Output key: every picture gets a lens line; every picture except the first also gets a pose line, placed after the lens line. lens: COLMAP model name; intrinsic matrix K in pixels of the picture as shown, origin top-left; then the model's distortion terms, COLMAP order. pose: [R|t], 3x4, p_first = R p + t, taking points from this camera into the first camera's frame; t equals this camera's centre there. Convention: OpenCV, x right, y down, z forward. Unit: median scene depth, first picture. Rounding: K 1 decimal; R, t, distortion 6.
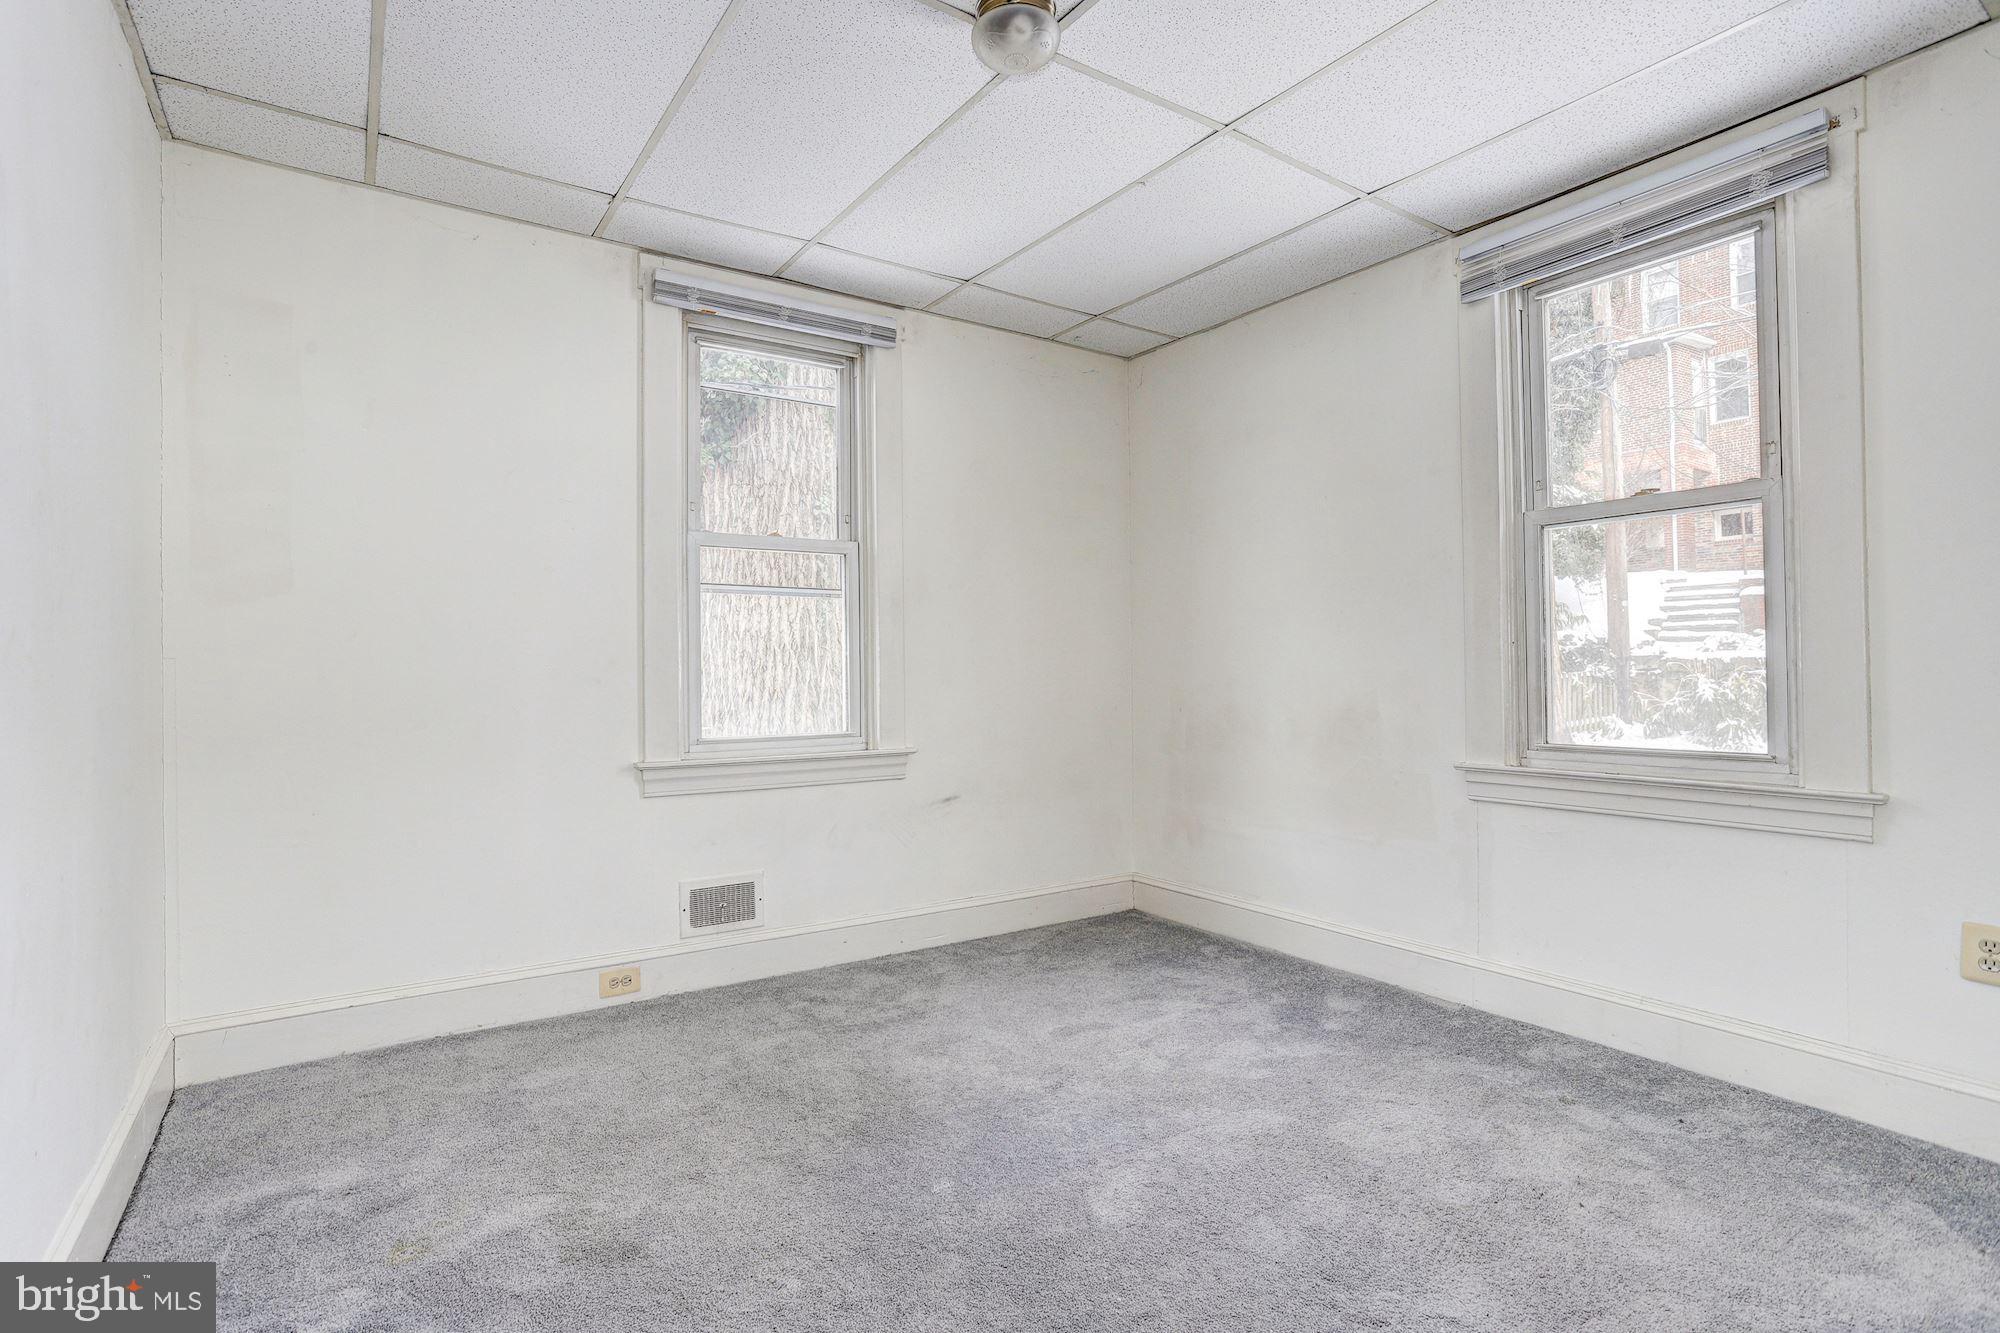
lens RADIAL K [[990.5, 0, 1002.3], [0, 990.5, 660.5], [0, 0, 1]] dist [-0.050611, 0.026177]
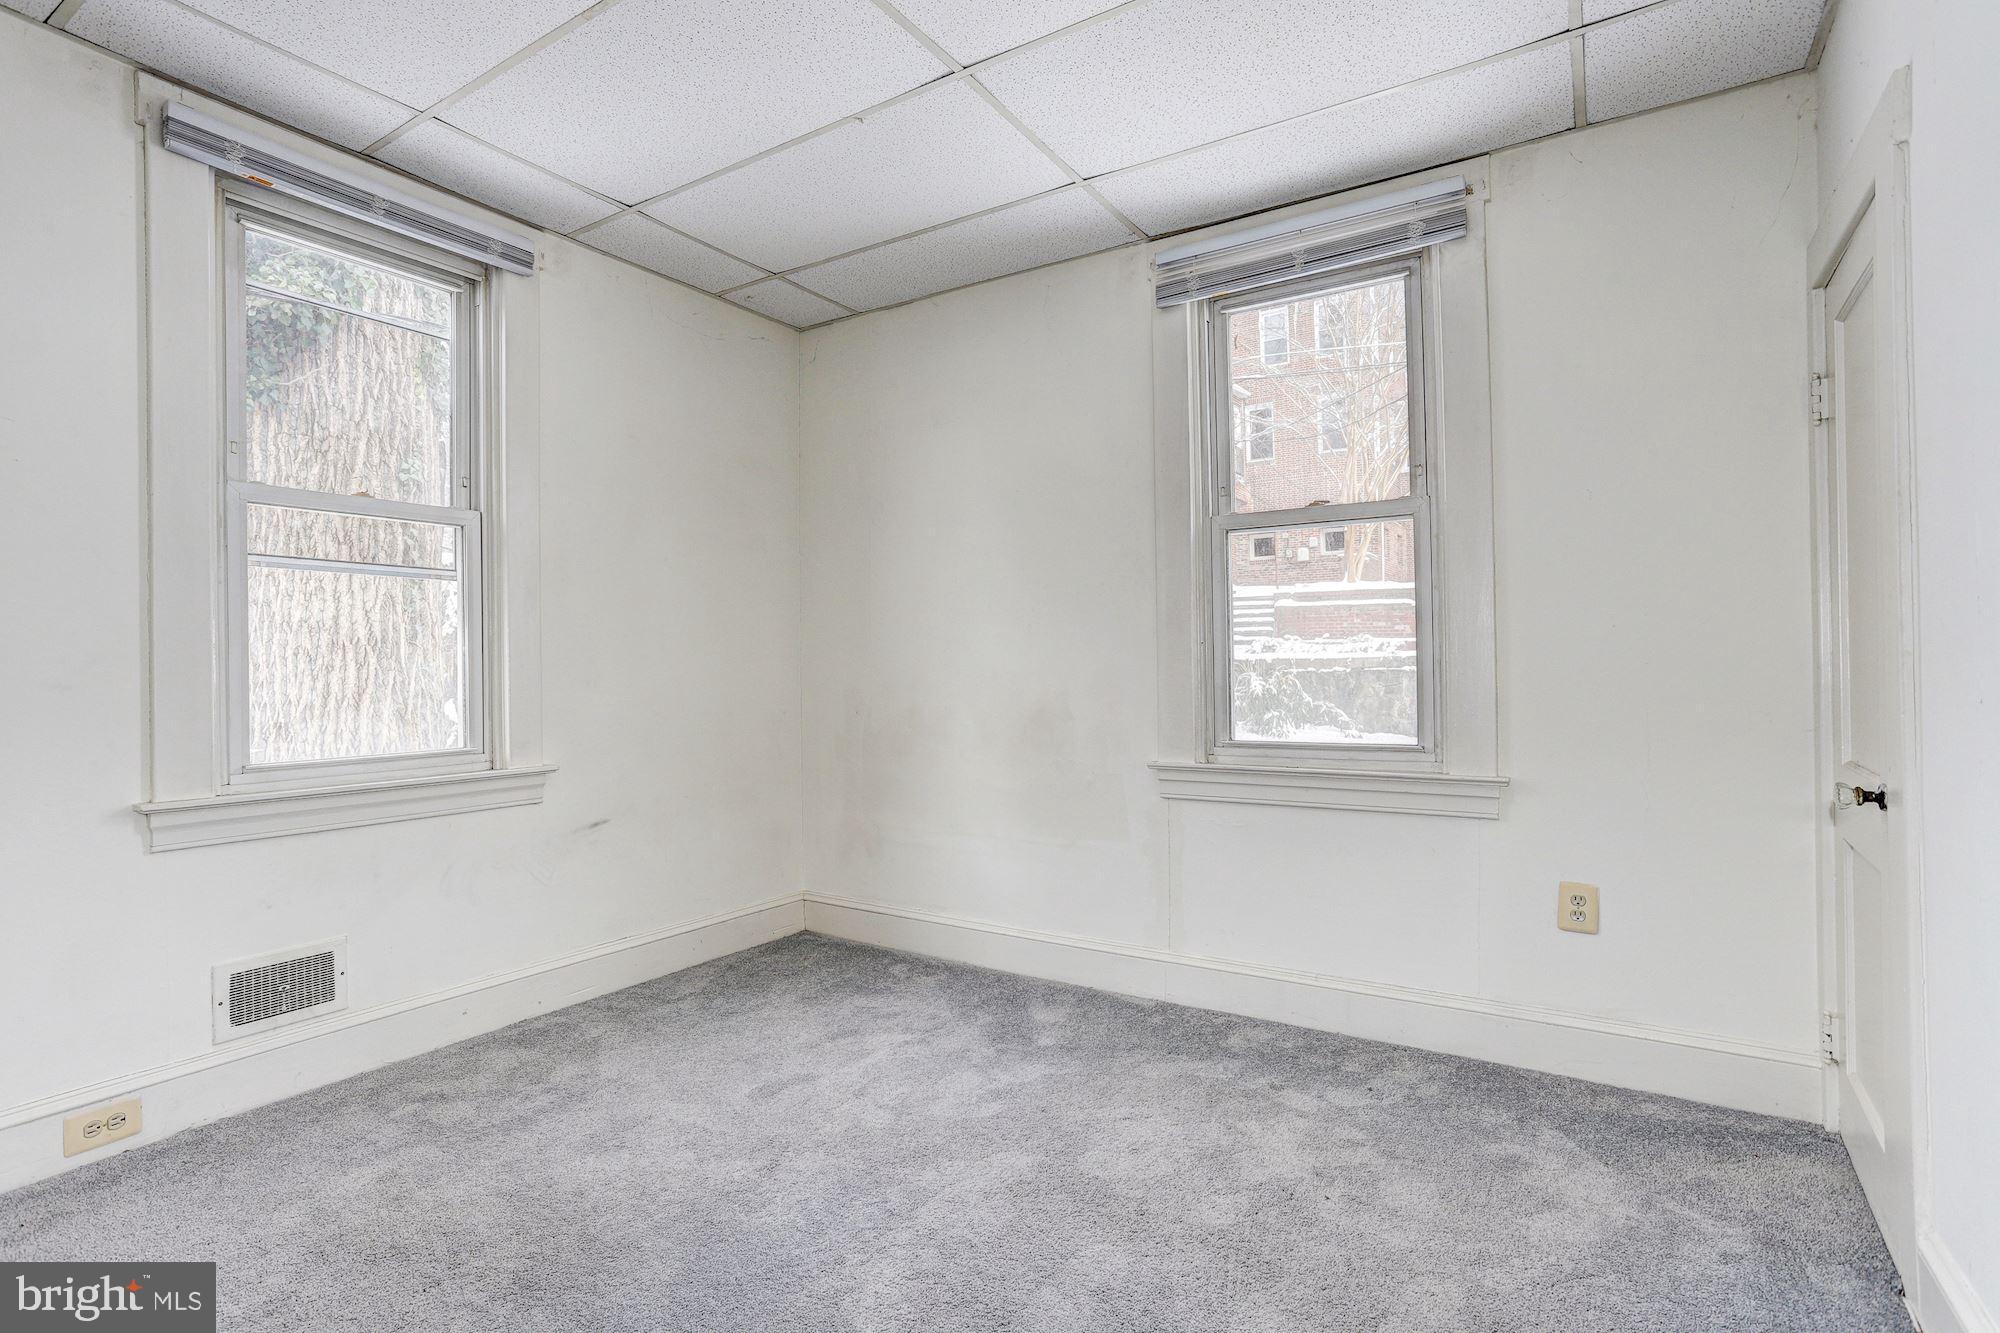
lens RADIAL K [[990.5, 0, 1021.1], [0, 990.5, 663.0], [0, 0, 1]] dist [-0.050611, 0.026177]
pose [[0.921108, 0.000886, 0.389306, -0.059459], [-0.001959, 0.999995, 0.002357, 0.000657], [-0.389302, -0.002934, 0.921106, 0.118867]]
